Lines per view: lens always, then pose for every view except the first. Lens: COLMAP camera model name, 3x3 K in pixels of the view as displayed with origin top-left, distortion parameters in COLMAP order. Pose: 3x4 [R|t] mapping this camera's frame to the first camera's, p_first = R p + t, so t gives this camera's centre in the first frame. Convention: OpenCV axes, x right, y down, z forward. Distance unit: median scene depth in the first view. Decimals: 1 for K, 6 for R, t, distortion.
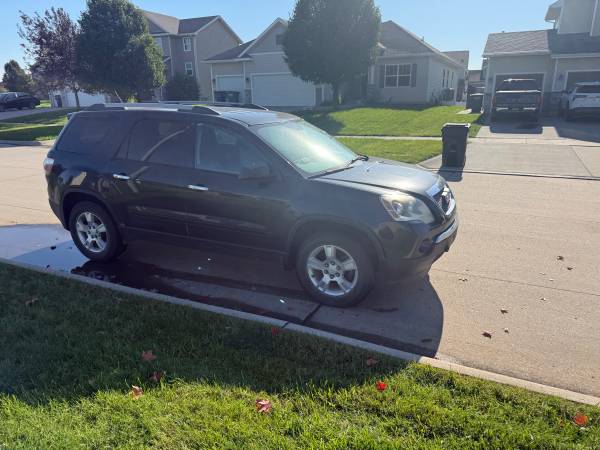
lens RADIAL K [[425.3, 0, 298.2], [0, 425.3, 227.7], [0, 0, 1]] dist [0.030818, -0.037562]
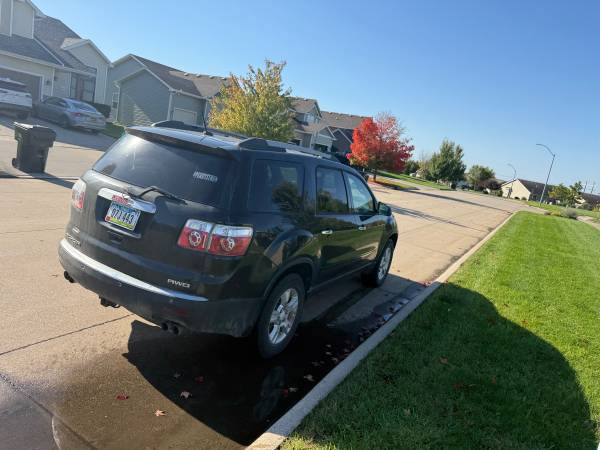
lens RADIAL K [[425.3, 0, 300.4], [0, 425.3, 228.9], [0, 0, 1]] dist [0.030818, -0.037562]
pose [[0.061004, -0.163733, 0.984617, -1.169713], [0.108655, 0.981681, 0.156513, -0.246990], [-0.992206, 0.097436, 0.077677, 0.890204]]
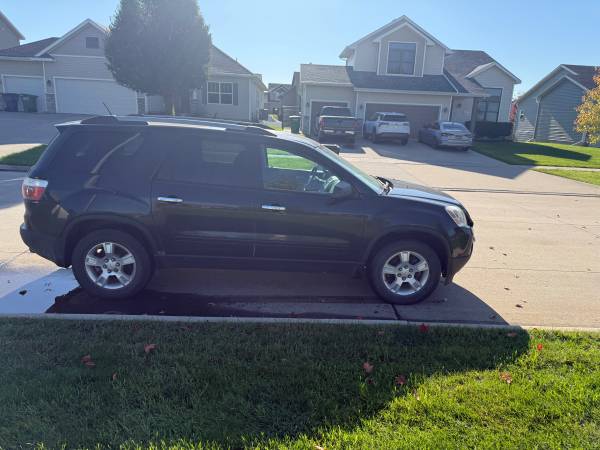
lens RADIAL K [[425.3, 0, 301.5], [0, 425.3, 227.5], [0, 0, 1]] dist [0.030818, -0.037562]
pose [[0.884478, -0.063884, 0.462187, -0.530302], [0.078589, 0.996827, -0.012611, -0.024273], [-0.459915, 0.047477, 0.886693, 0.066252]]
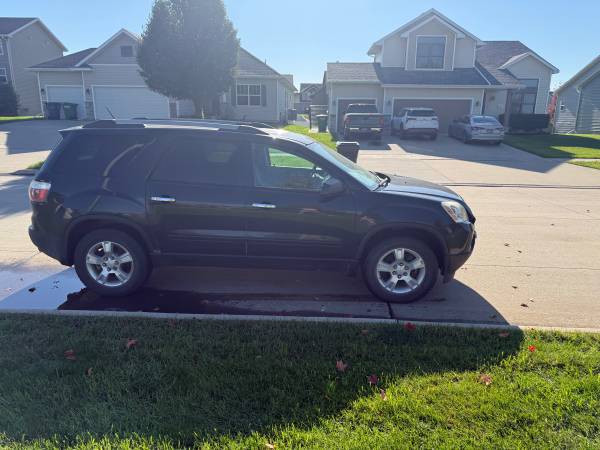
lens RADIAL K [[425.3, 0, 299.2], [0, 425.3, 222.5], [0, 0, 1]] dist [0.030818, -0.037562]
pose [[0.920984, -0.069574, 0.383337, -0.451010], [0.087411, 0.995742, -0.029286, -0.014190], [-0.379667, 0.060479, 0.923144, 0.030971]]
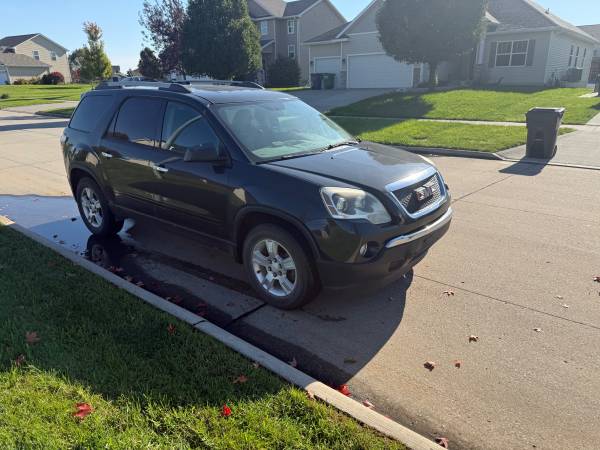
lens RADIAL K [[425.3, 0, 298.1], [0, 425.3, 226.2], [0, 0, 1]] dist [0.030818, -0.037562]
pose [[0.968404, 0.075579, -0.237659, 0.252015], [-0.067675, 0.996854, 0.041254, -0.020729], [0.240029, -0.023867, 0.970472, 0.107622]]
